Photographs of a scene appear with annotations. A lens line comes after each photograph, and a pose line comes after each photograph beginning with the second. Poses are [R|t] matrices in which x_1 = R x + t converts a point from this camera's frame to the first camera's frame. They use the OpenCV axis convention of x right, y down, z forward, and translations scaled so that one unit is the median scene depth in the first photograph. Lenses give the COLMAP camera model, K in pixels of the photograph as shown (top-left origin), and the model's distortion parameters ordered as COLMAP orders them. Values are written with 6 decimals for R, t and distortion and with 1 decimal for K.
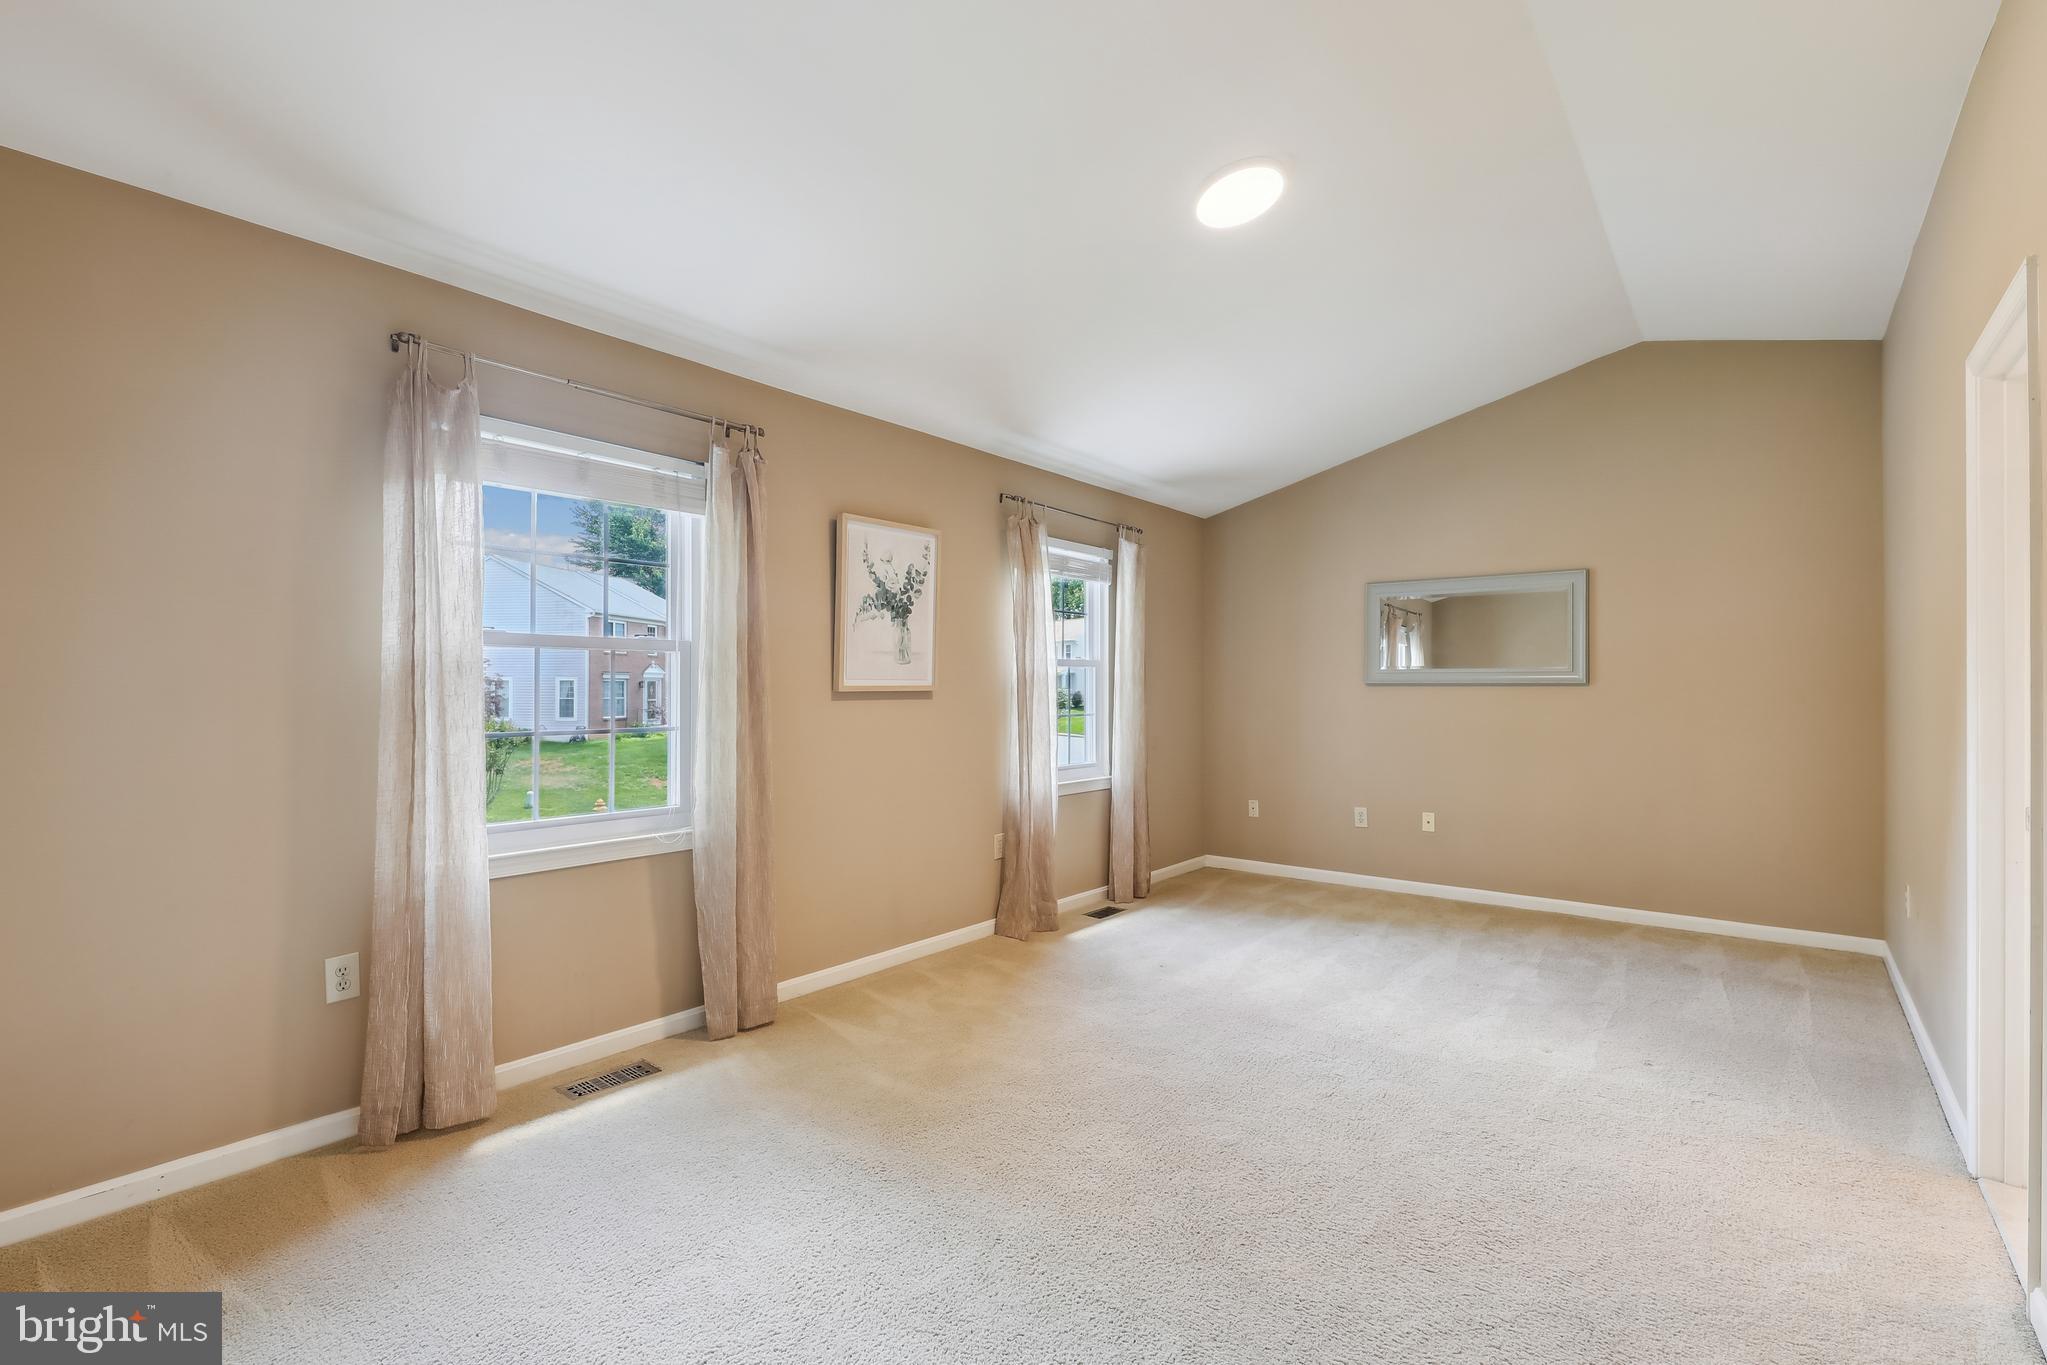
lens RADIAL K [[913.9, 0, 1033.5], [0, 913.9, 688.8], [0, 0, 1]] dist [0.004224, 0.000127]
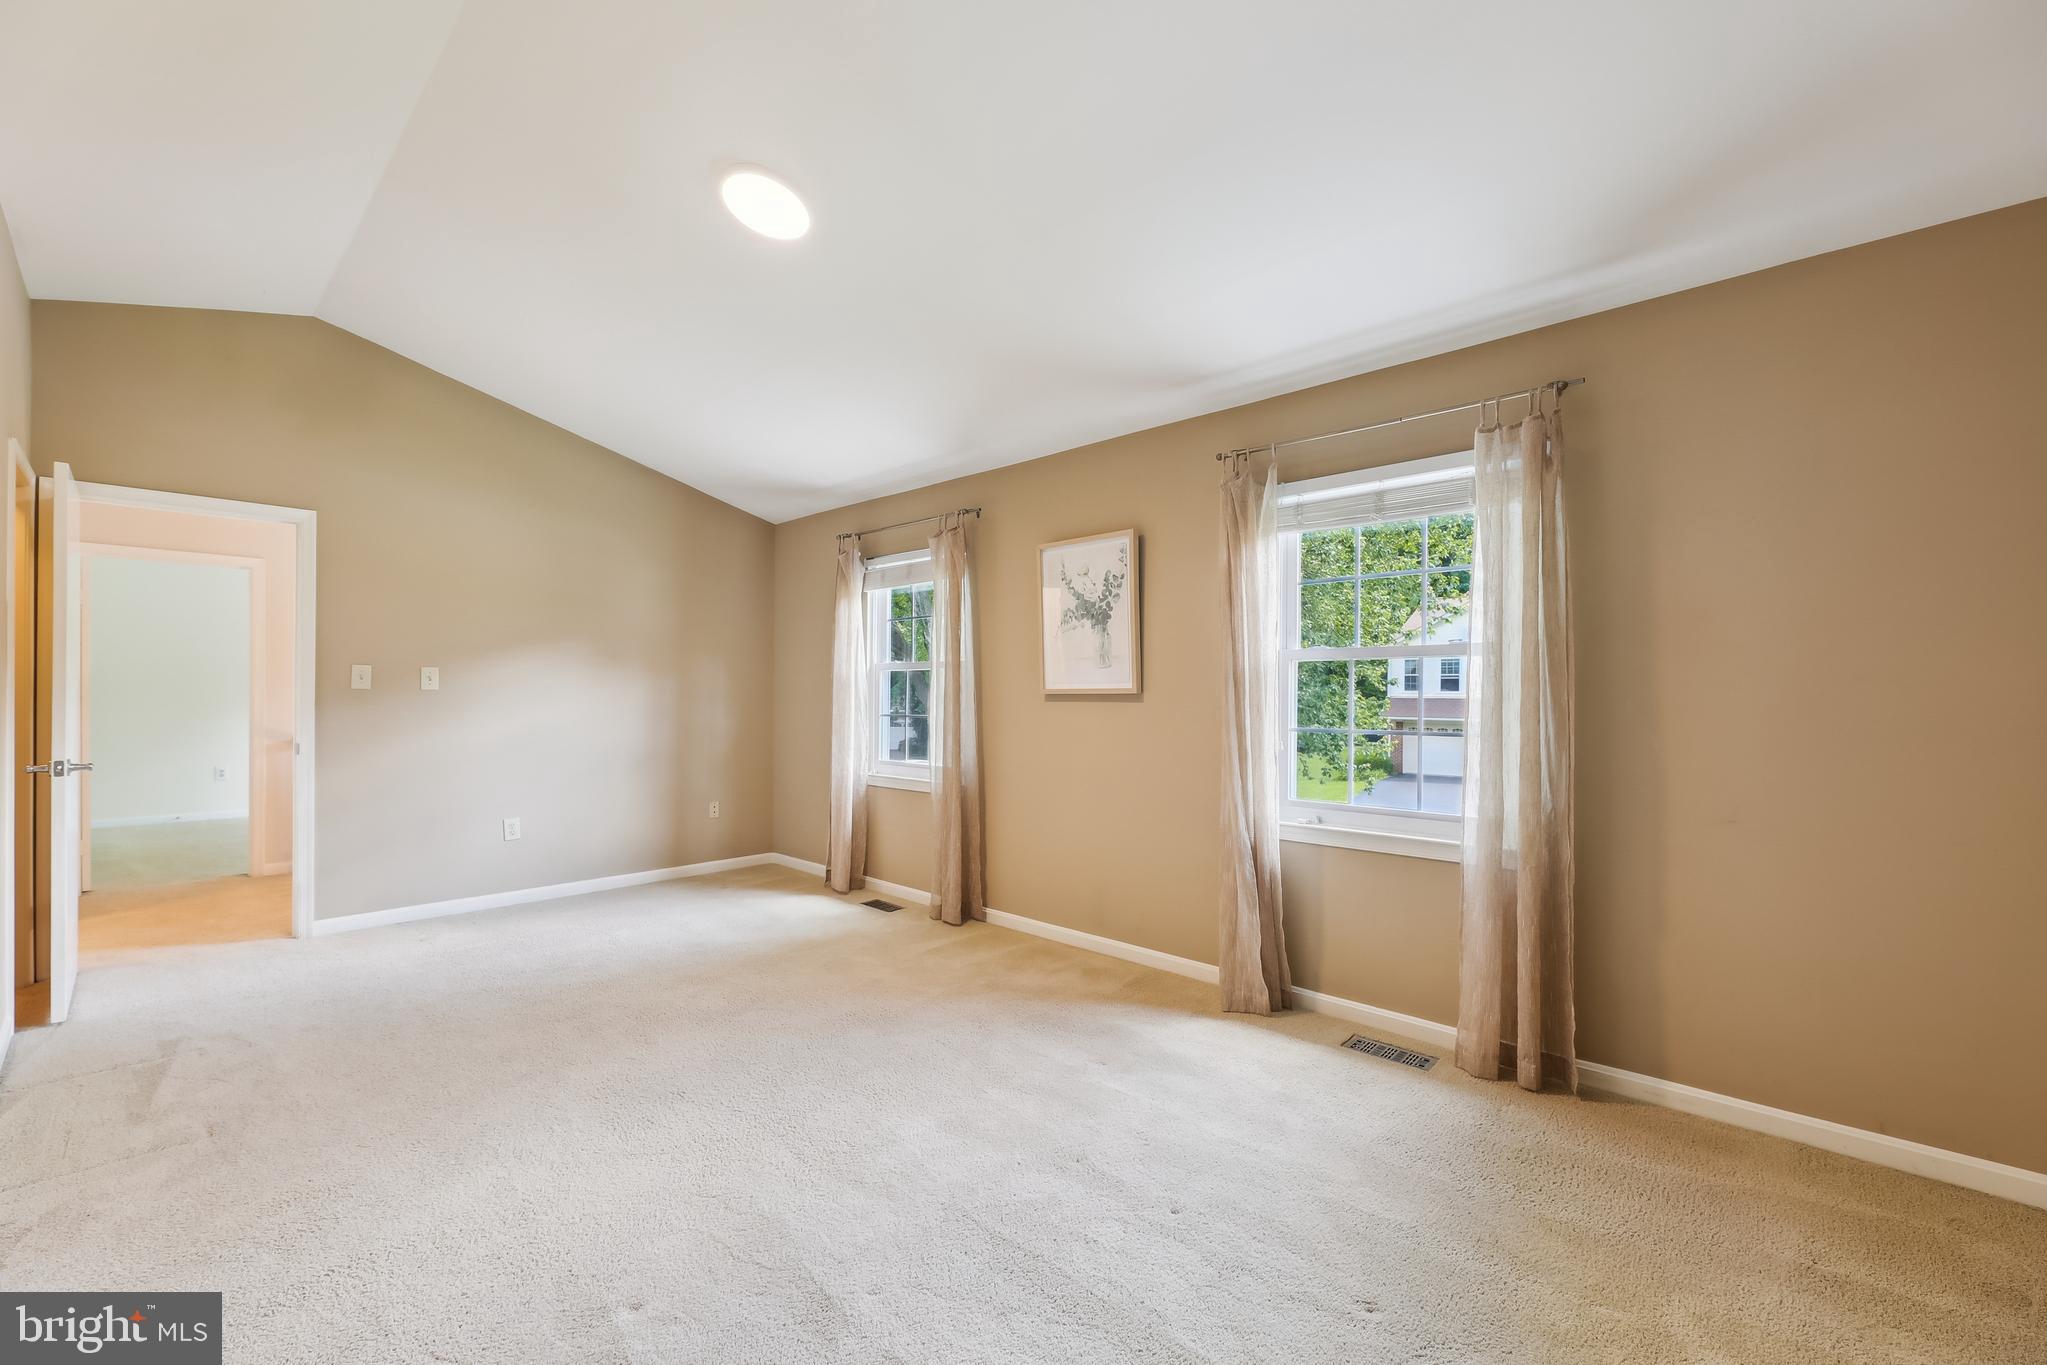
lens RADIAL K [[823.1, 0, 1029.5], [0, 823.1, 686.5], [0, 0, 1]] dist [0.001281, 0.000398]
pose [[-0.072226, 0.001442, -0.997387, 0.804038], [0.005778, 0.999983, 0.001027, -0.007484], [0.997372, -0.005688, -0.072233, 0.985755]]
